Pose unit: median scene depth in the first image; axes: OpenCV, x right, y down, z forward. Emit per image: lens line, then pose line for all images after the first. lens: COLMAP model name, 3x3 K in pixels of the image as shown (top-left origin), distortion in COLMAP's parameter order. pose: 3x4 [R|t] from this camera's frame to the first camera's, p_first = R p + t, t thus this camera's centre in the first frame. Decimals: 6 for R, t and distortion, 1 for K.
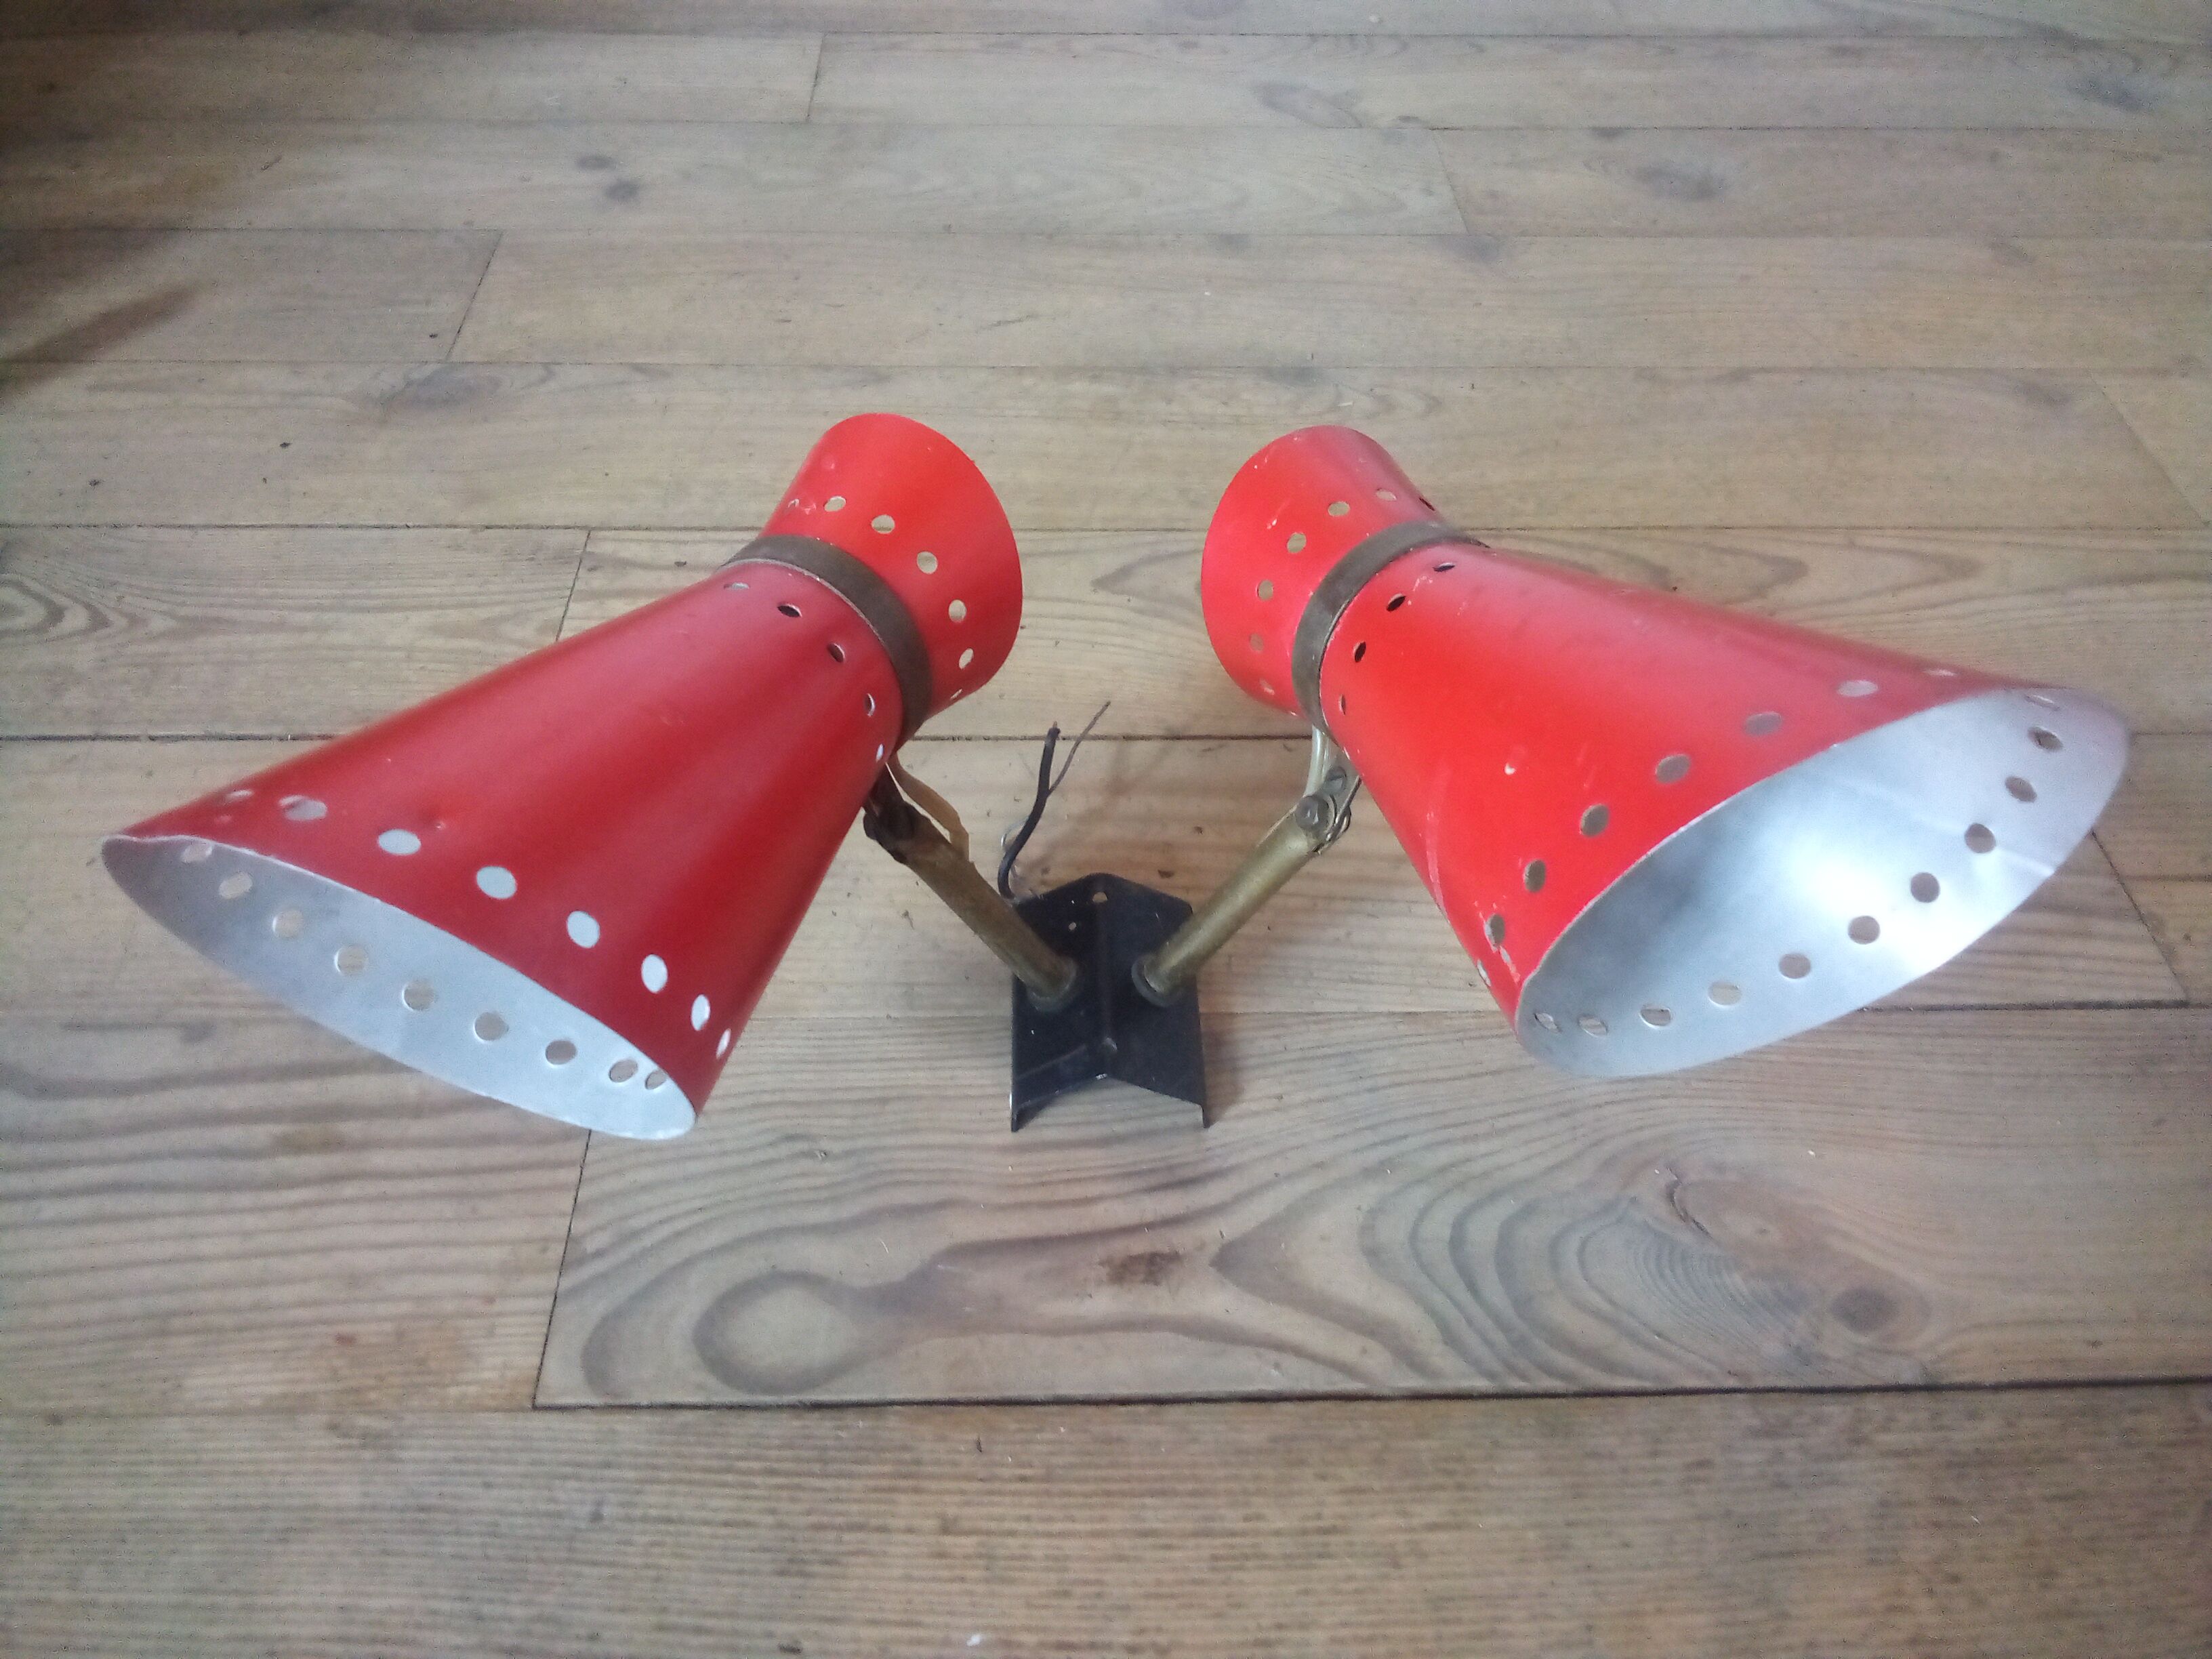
lens RADIAL K [[1745.5, 0, 1106.0], [0, 1745.5, 829.5], [0, 0, 1]] dist [0.042162, -0.083319]
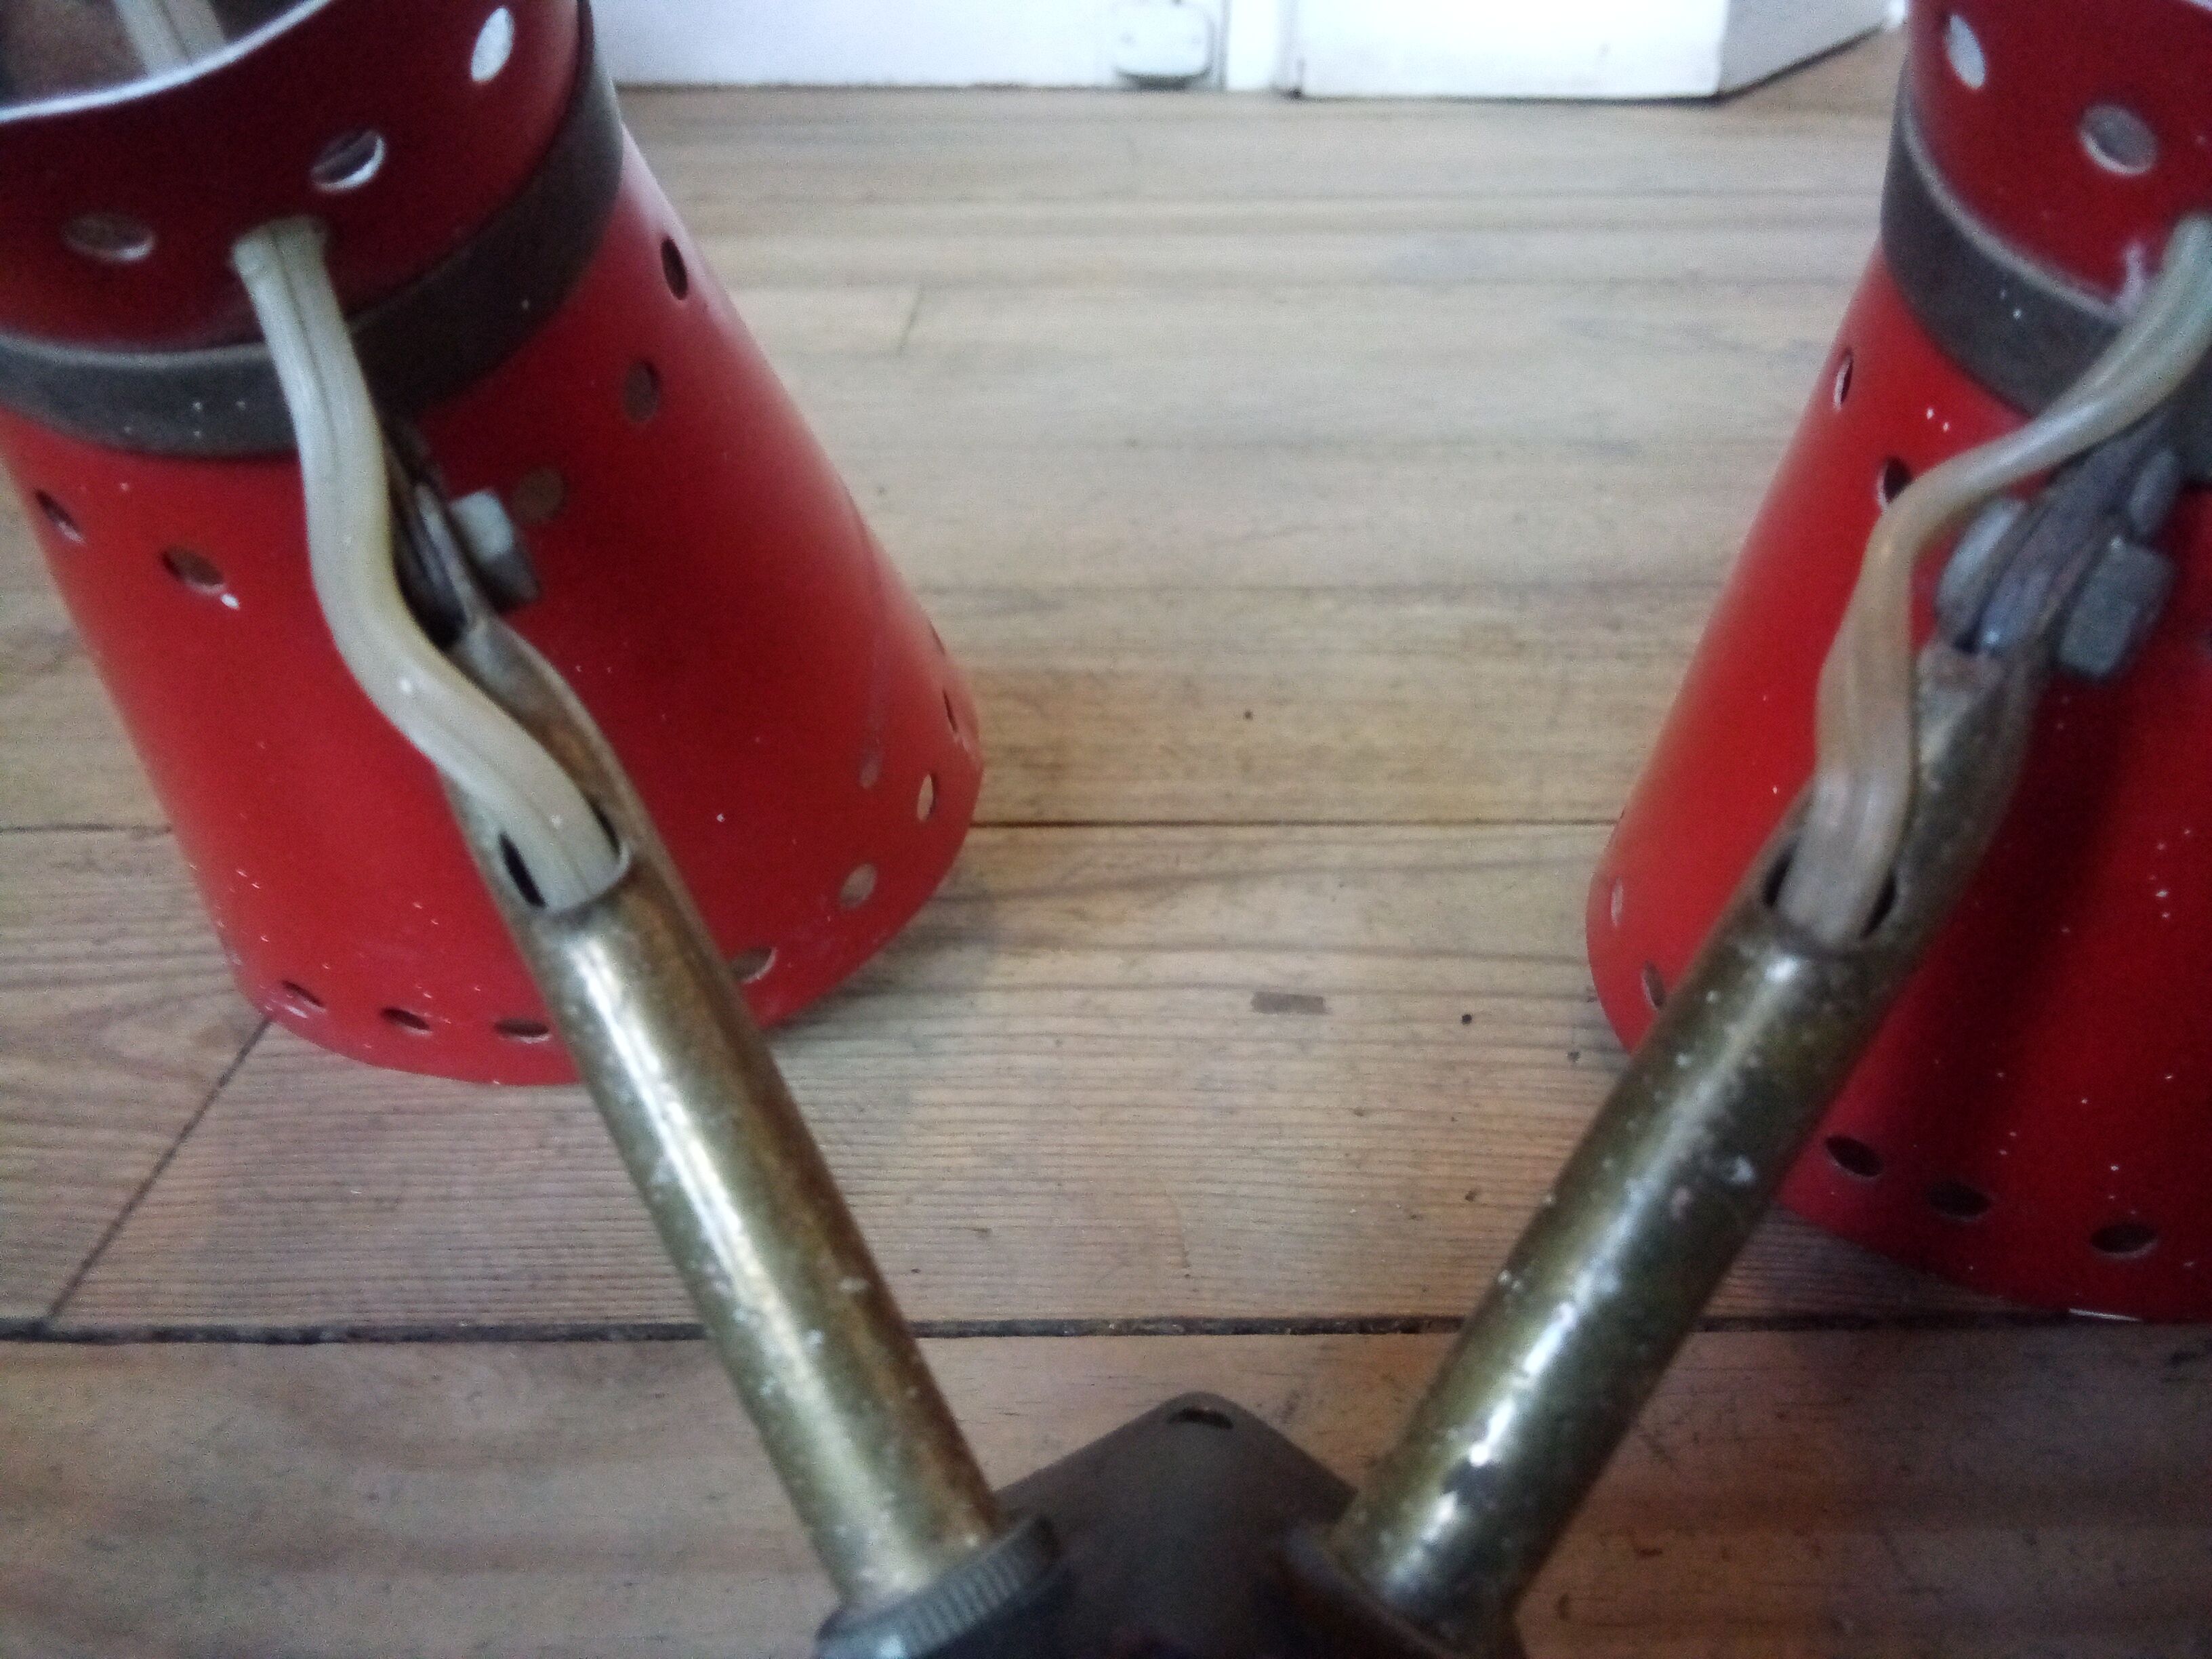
lens RADIAL K [[1755.8, 0, 1106.0], [0, 1755.8, 829.5], [0, 0, 1]] dist [0.012580, -0.035728]
pose [[0.999801, -0.011461, -0.016317, -0.156300], [0.005705, 0.948509, -0.316698, -0.044416], [0.019106, 0.316542, 0.948386, 0.807947]]
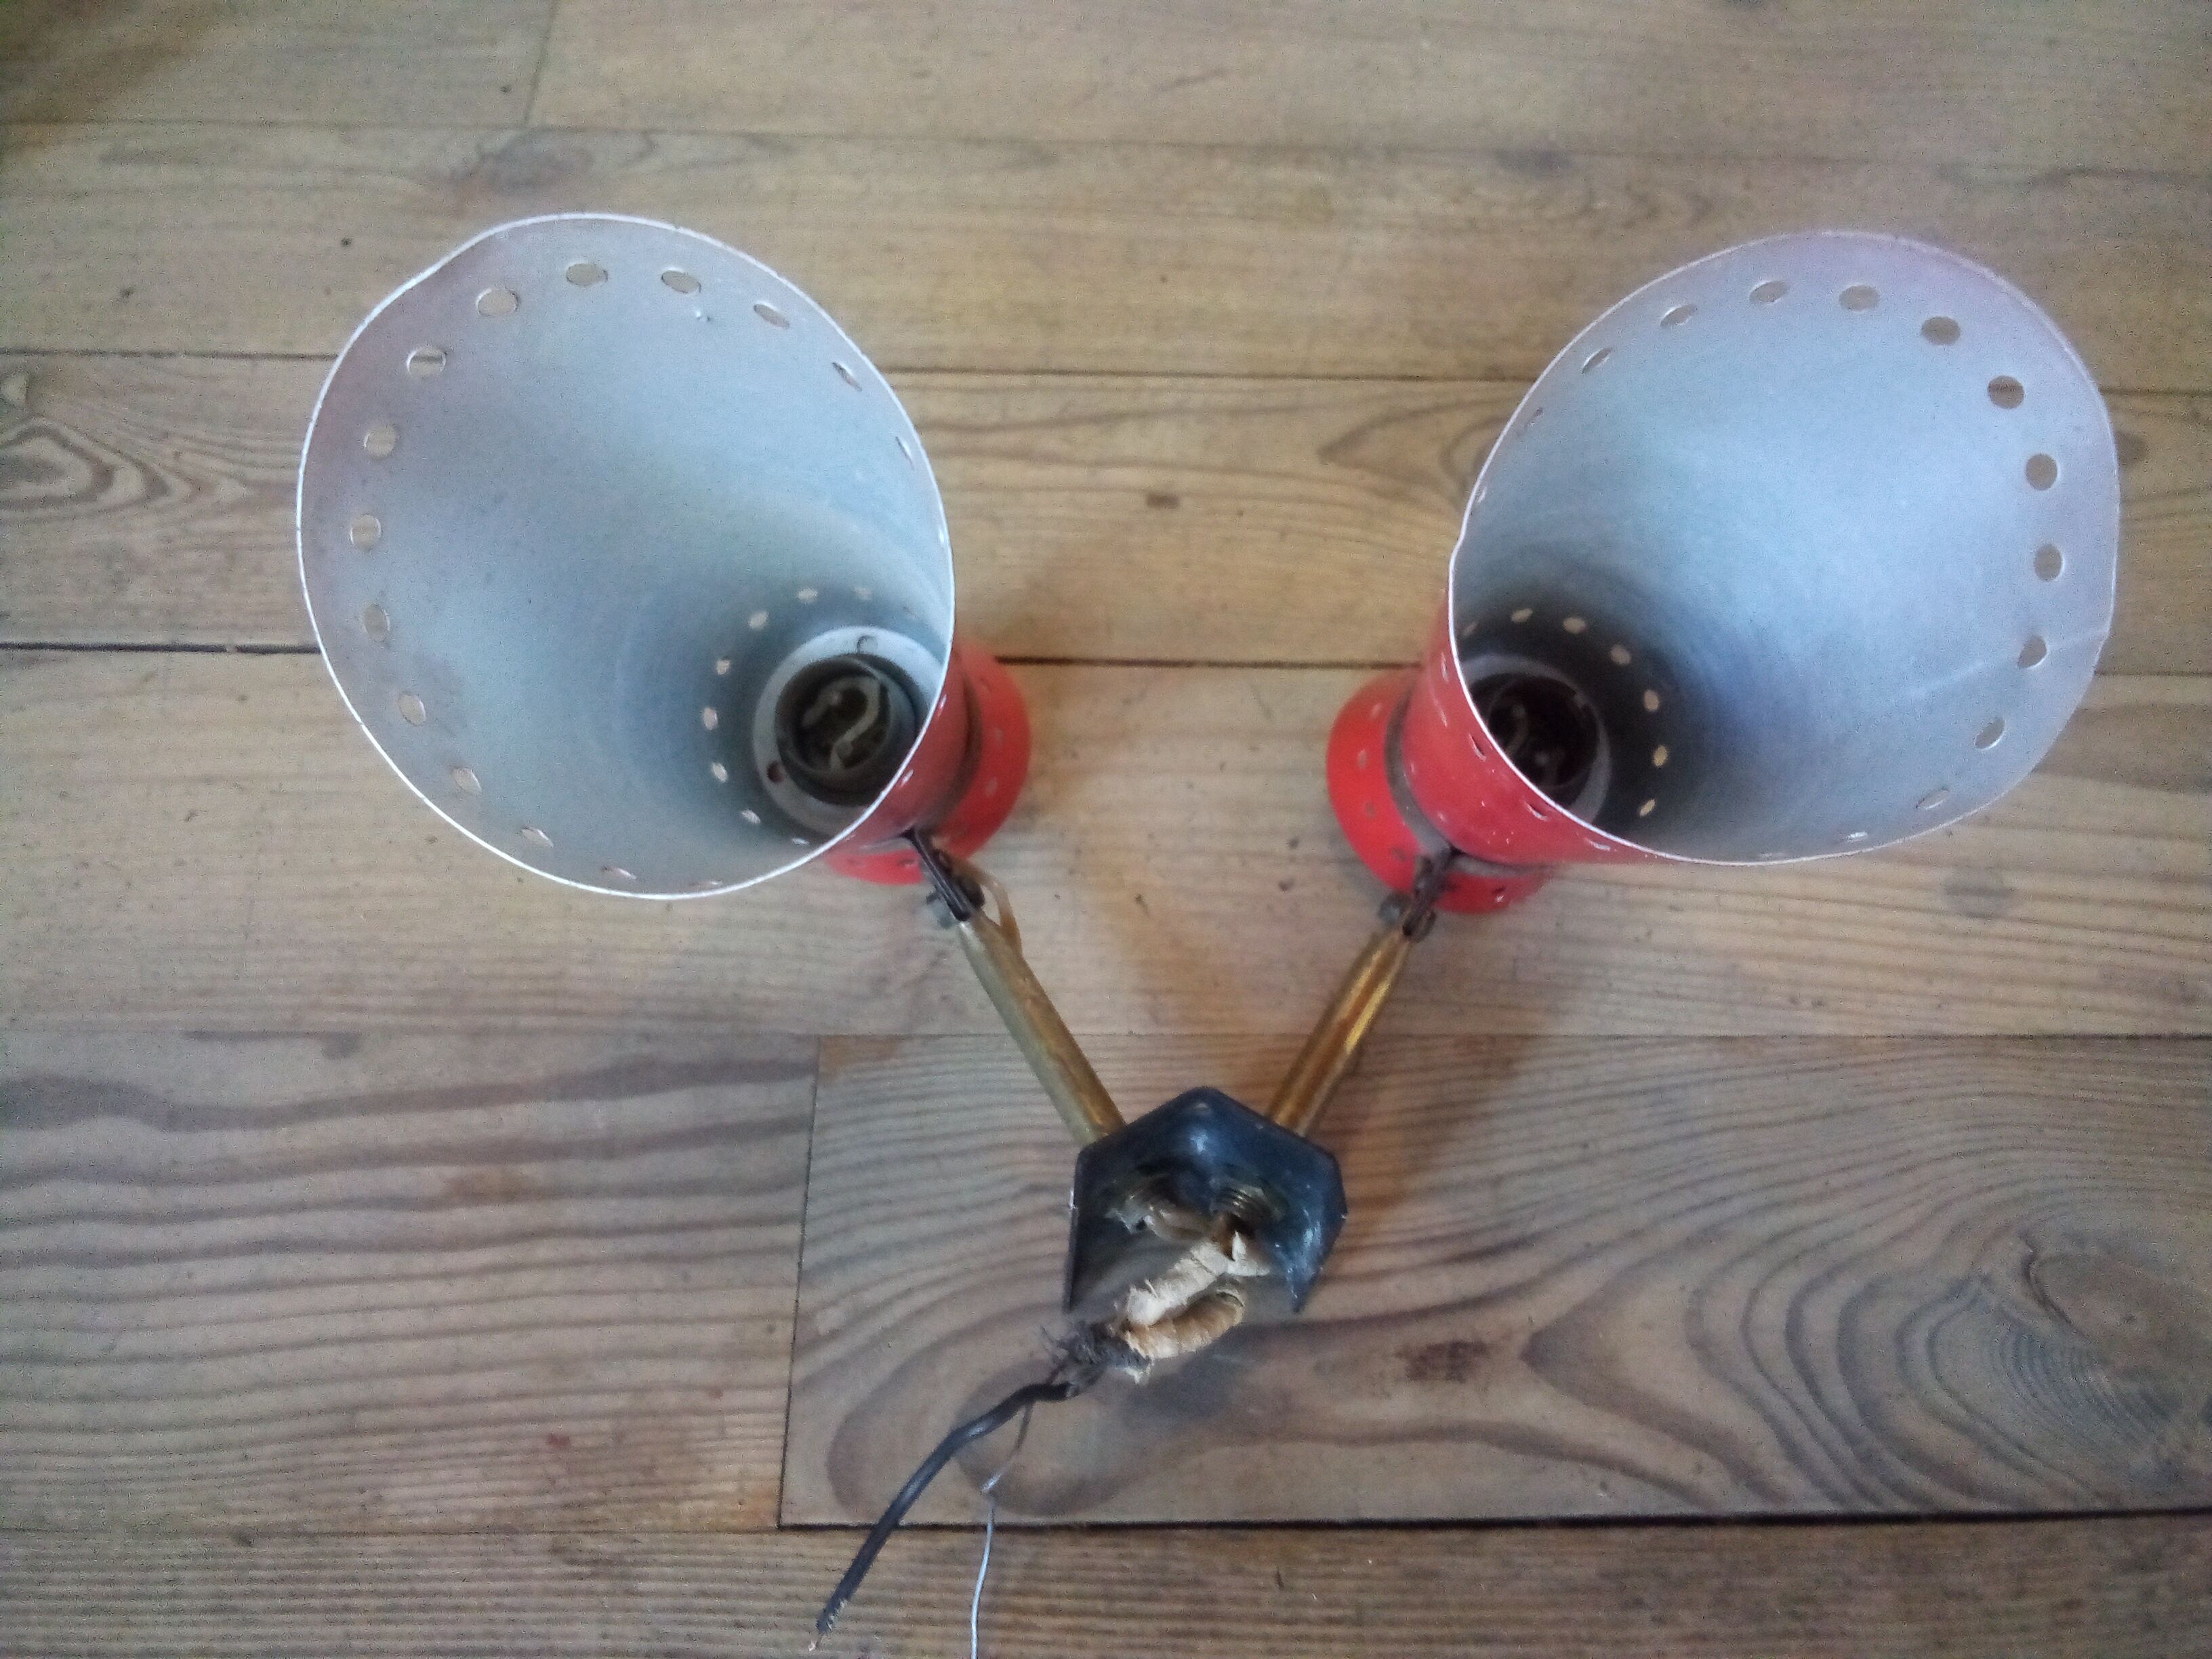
lens RADIAL K [[1732.1, 0, 1109.5], [0, 1732.1, 837.6], [0, 0, 1]] dist [0.035429, -0.077270]
pose [[0.999759, 0.019764, 0.009581, -0.152501], [-0.021349, 0.976951, 0.212394, -0.180327], [-0.005163, -0.212547, 0.977137, 0.182963]]
